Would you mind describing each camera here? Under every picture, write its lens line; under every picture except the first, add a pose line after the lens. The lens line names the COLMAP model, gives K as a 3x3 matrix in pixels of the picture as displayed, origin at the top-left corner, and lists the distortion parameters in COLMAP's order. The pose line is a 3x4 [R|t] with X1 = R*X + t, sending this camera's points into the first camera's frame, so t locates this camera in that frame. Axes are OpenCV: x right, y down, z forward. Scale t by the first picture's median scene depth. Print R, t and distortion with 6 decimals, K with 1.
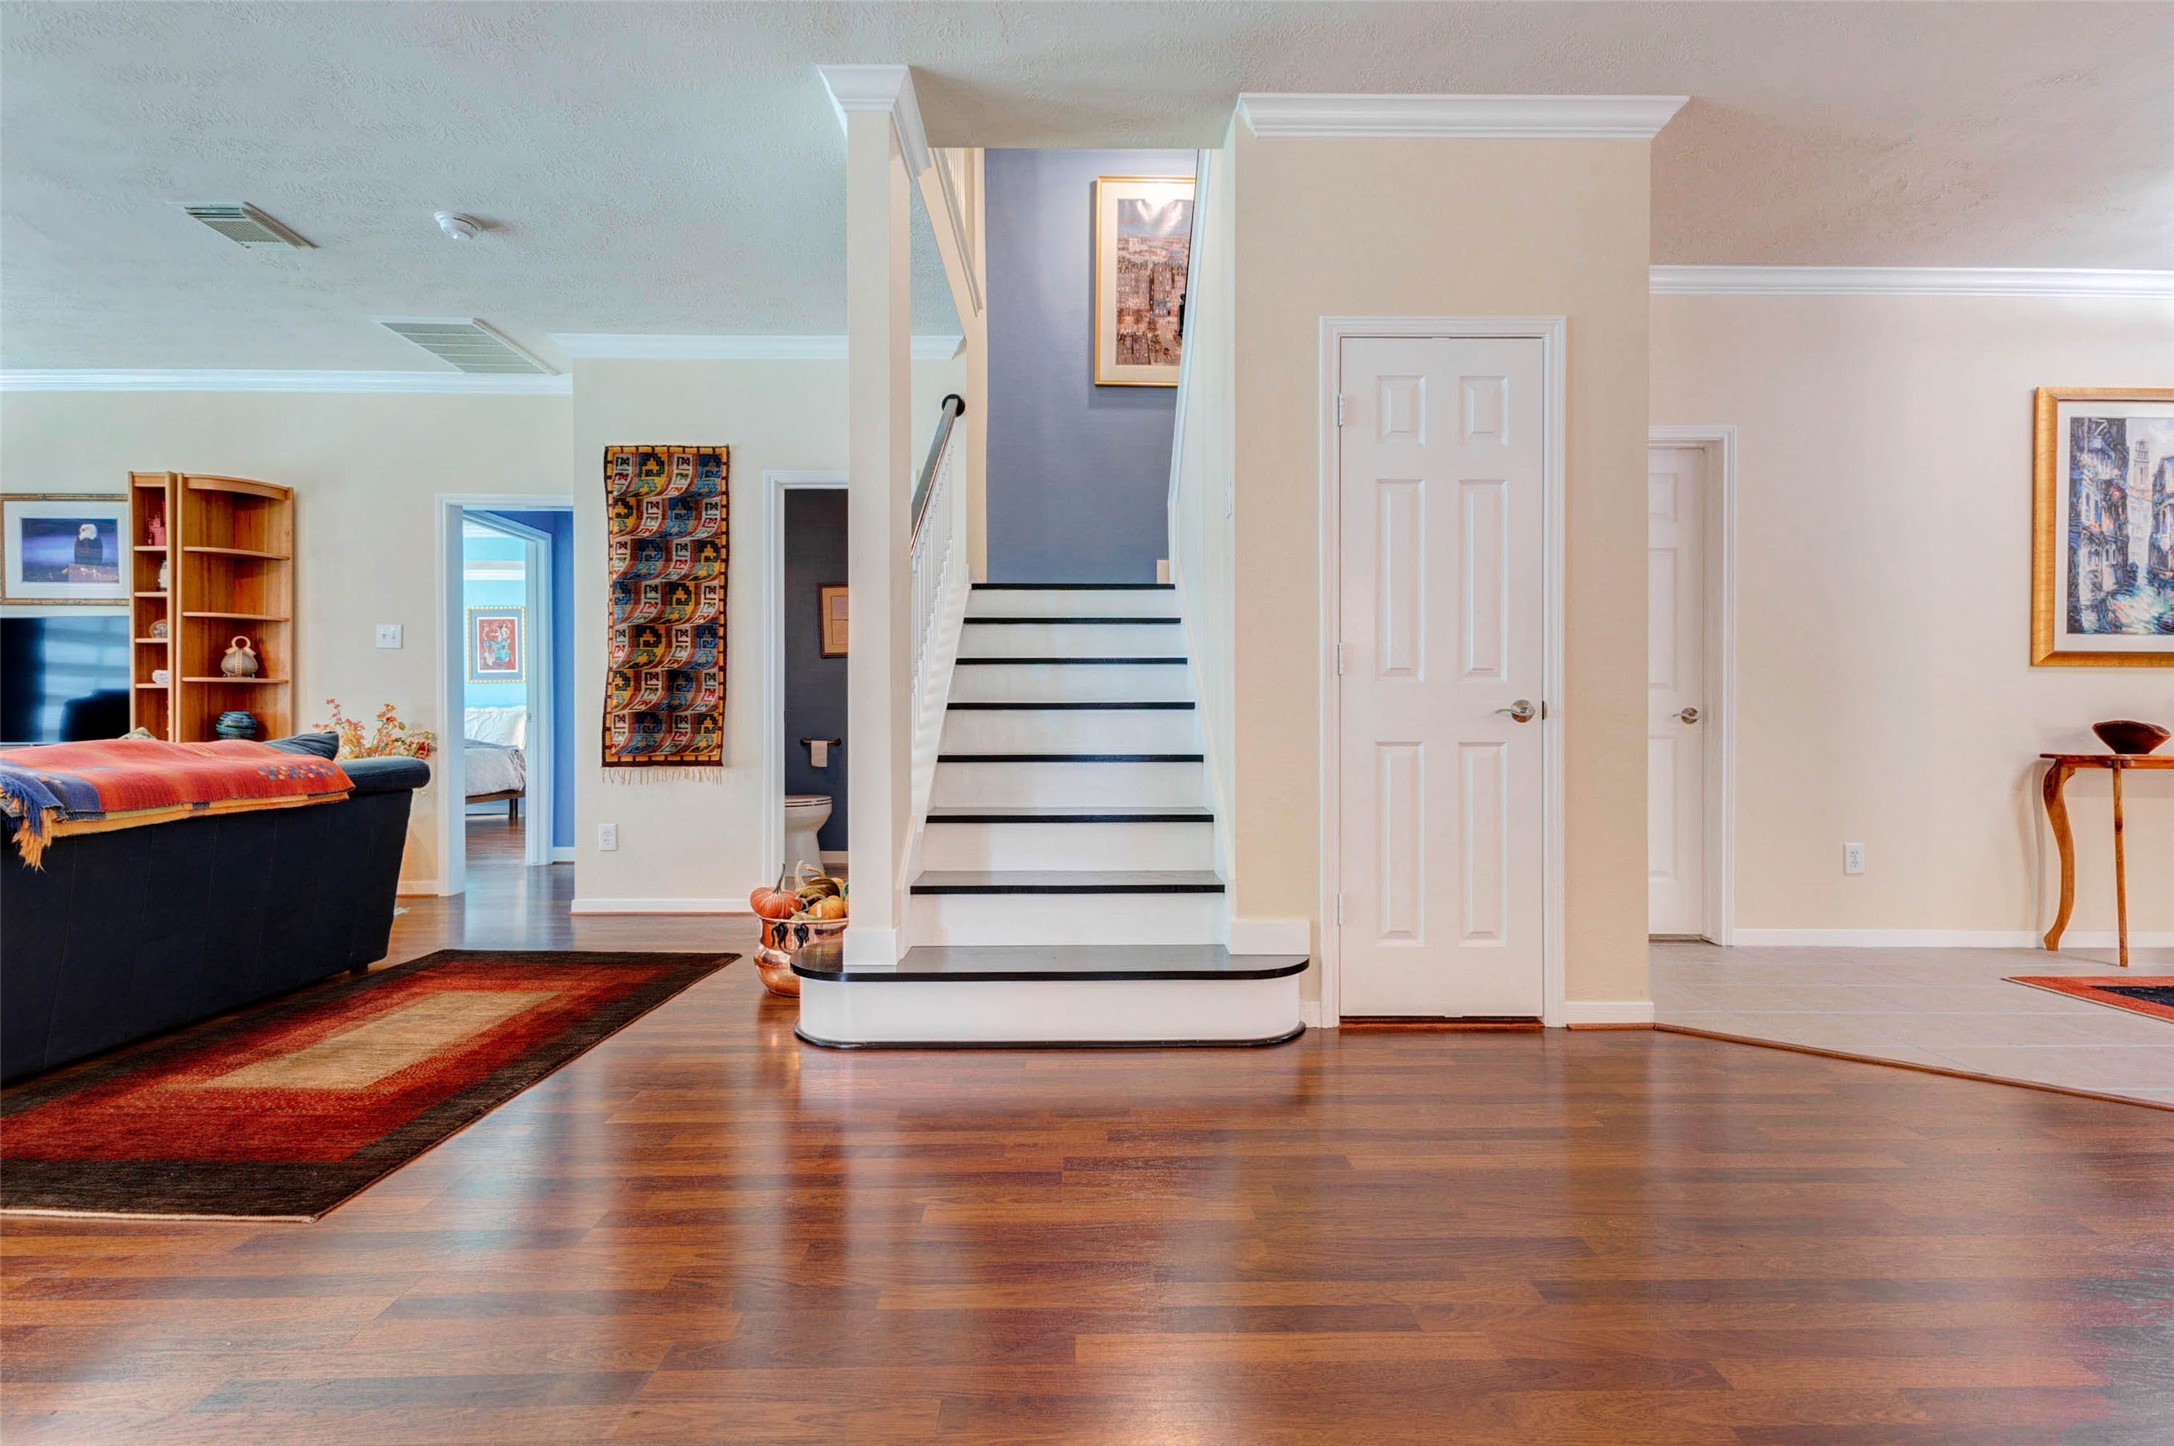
lens RADIAL K [[953.2, 0, 1082.1], [0, 953.2, 719.3], [0, 0, 1]] dist [0.008227, -0.000013]
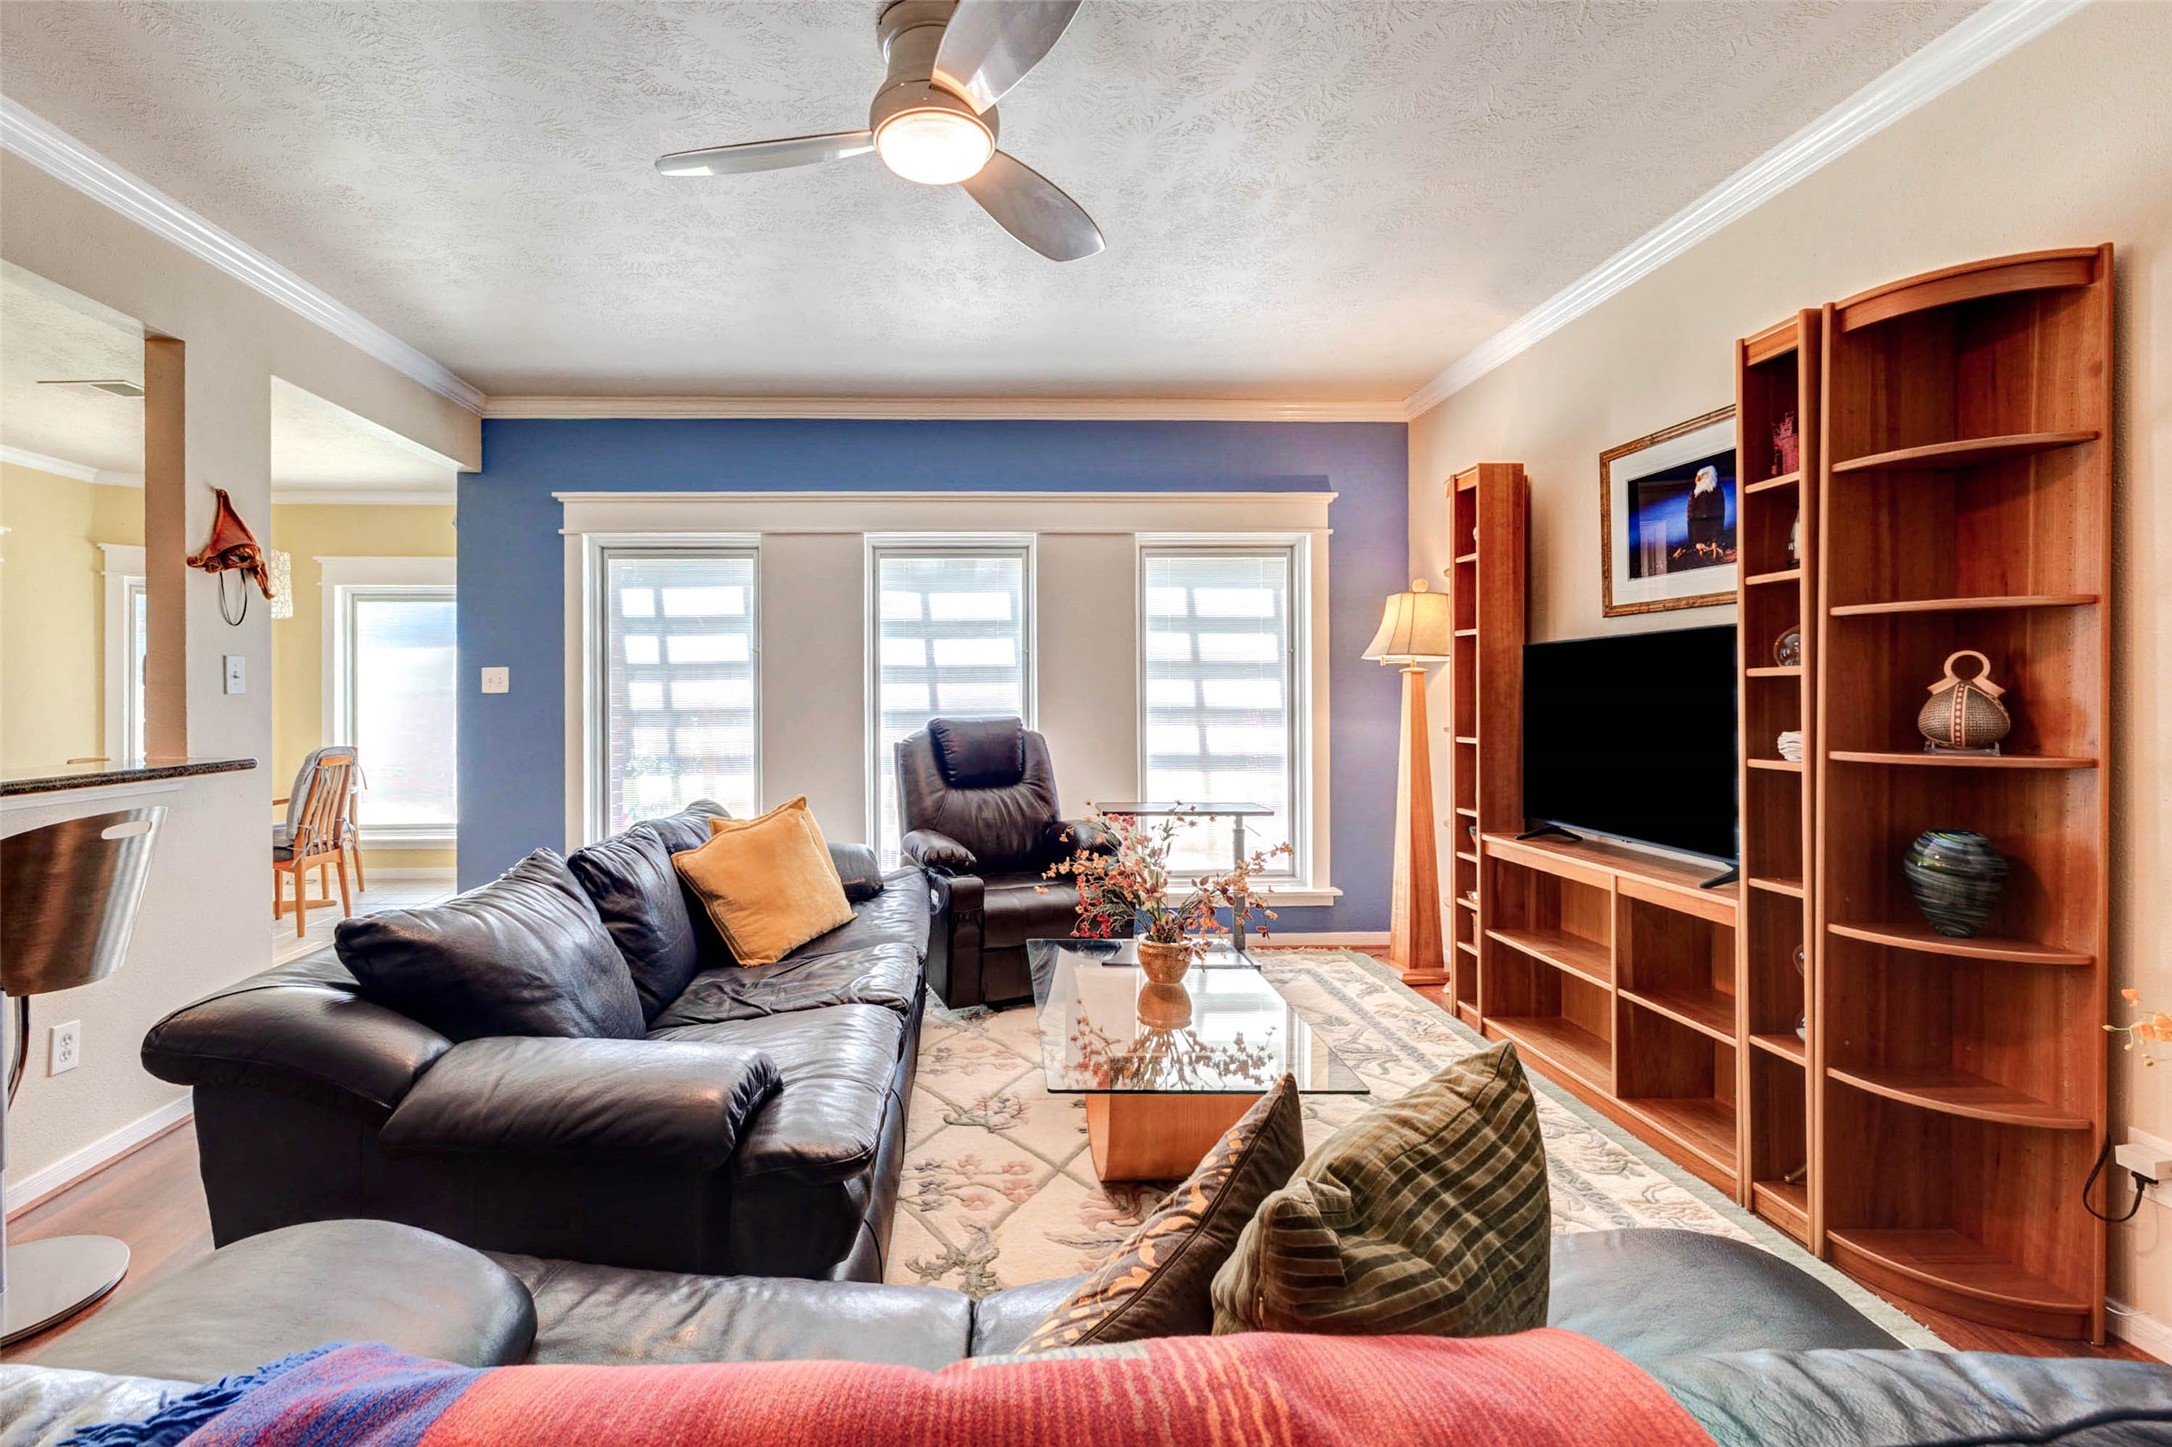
lens RADIAL K [[969.1, 0, 989.4], [0, 969.1, 692.6], [0, 0, 1]] dist [0.001027, -0.000359]
pose [[0.016172, 0.001673, -0.999868, -0.483260], [-0.000144, 0.999999, 0.001671, -0.072264], [0.999869, 0.000117, 0.016172, 0.594416]]
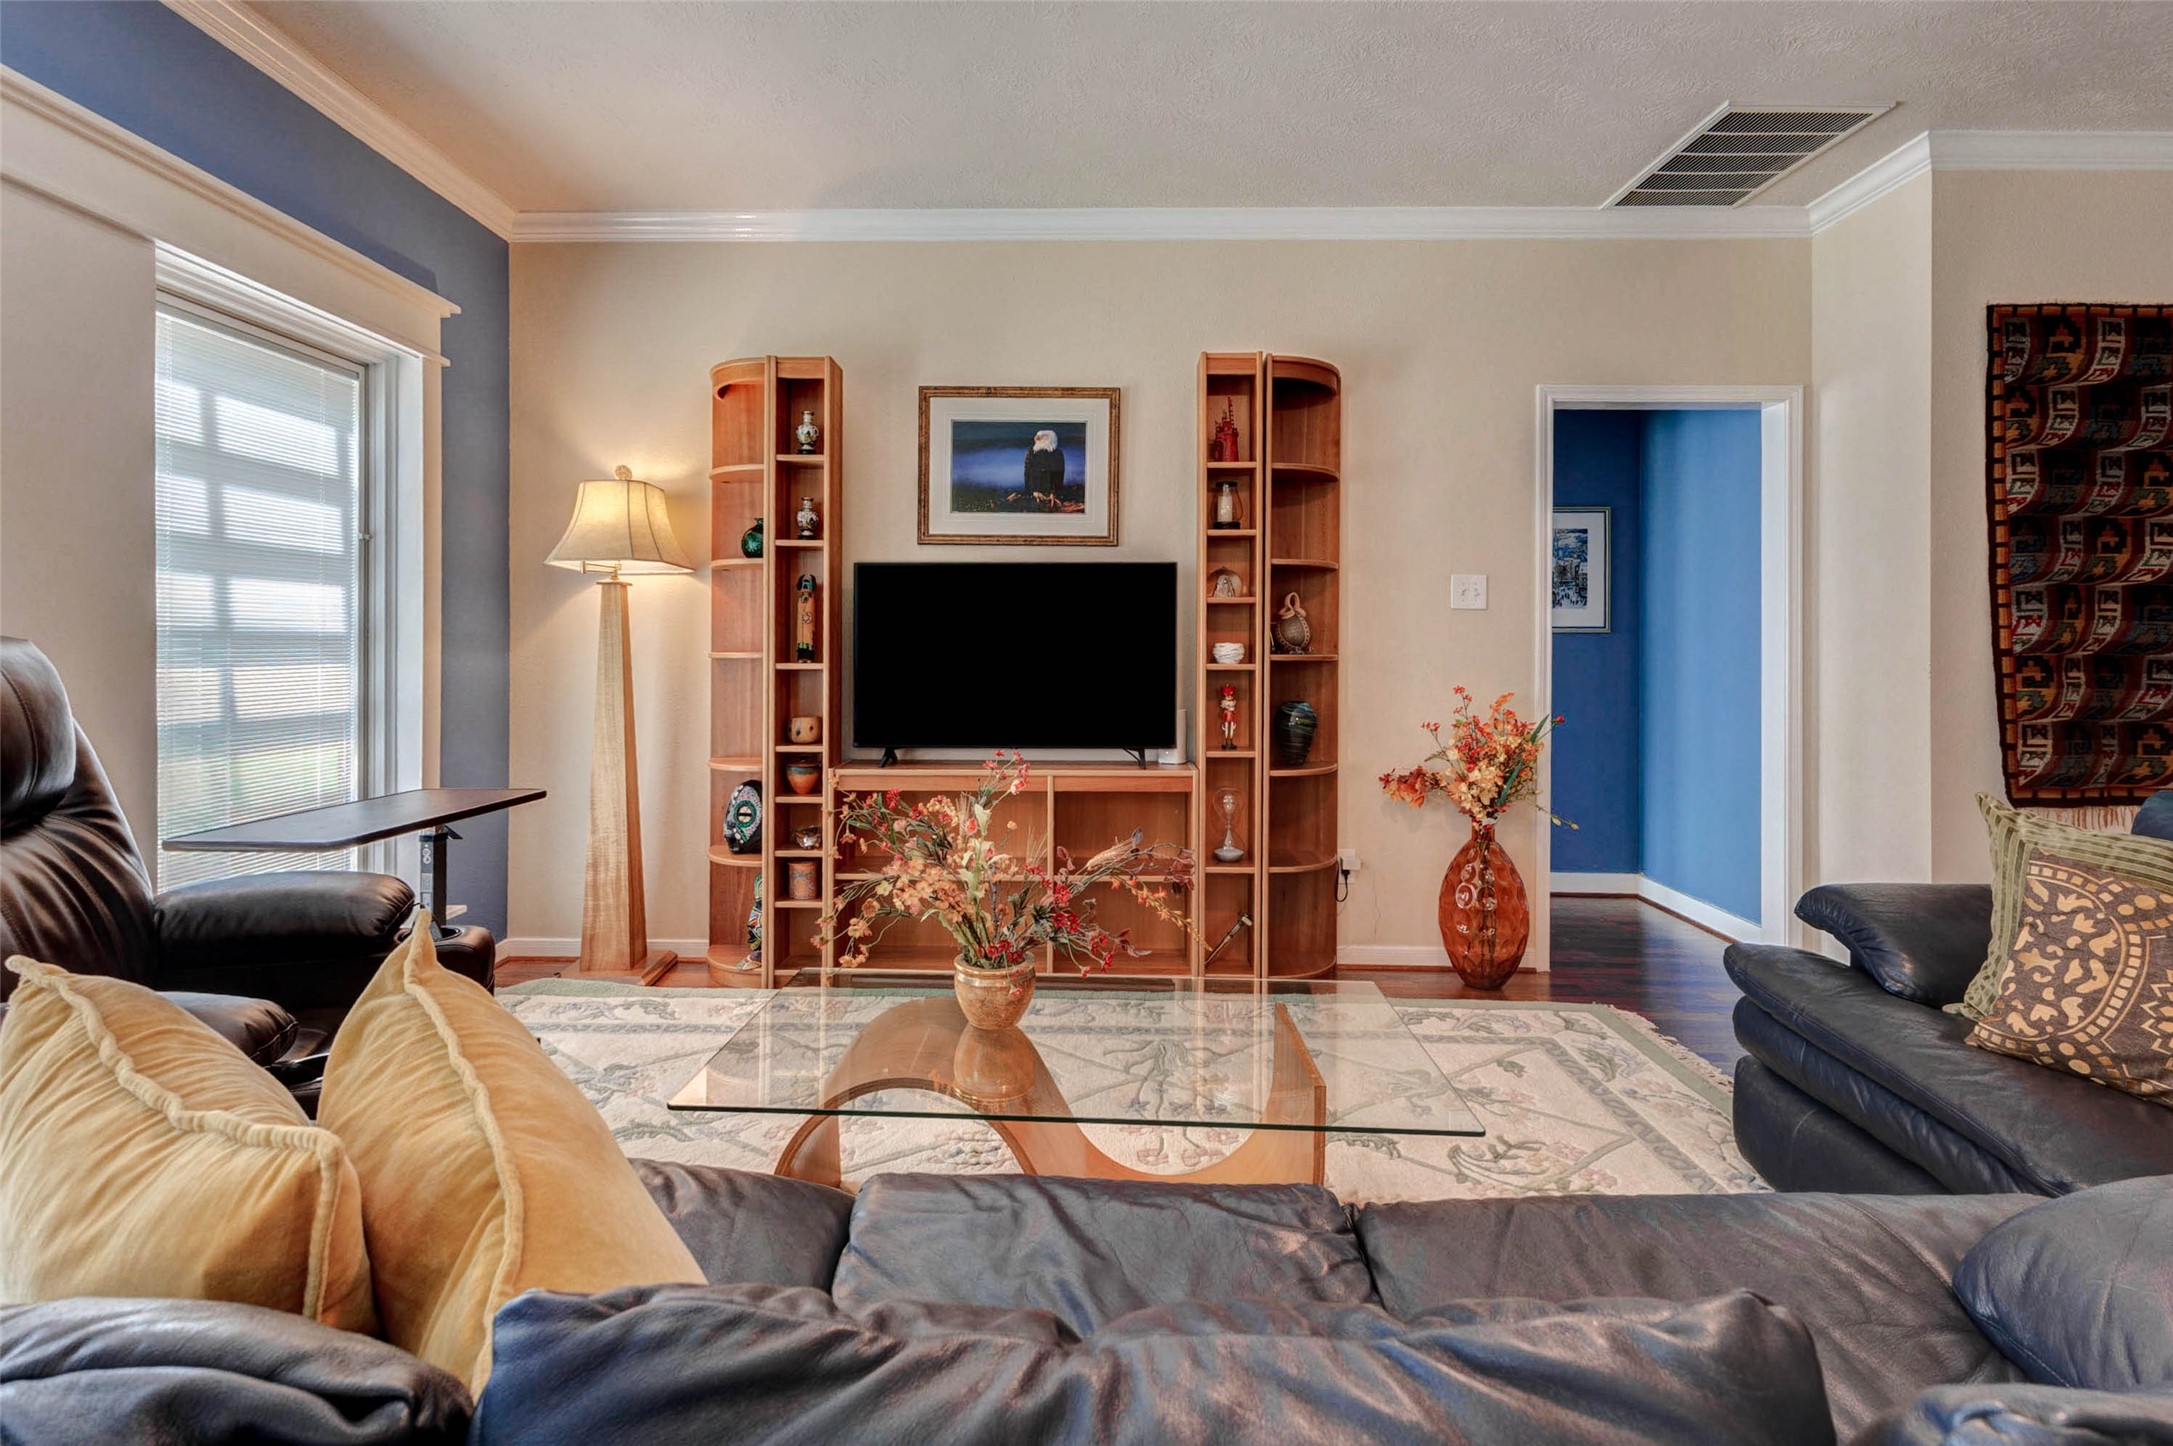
lens RADIAL K [[983.3, 0, 1054.0], [0, 983.3, 638.9], [0, 0, 1]] dist [0.006584, 0.000201]
pose [[0.999289, 0.009559, -0.036479, -1.064806], [-0.009767, 0.999937, -0.005522, -0.049873], [0.036424, 0.005875, 0.999319, 0.301721]]
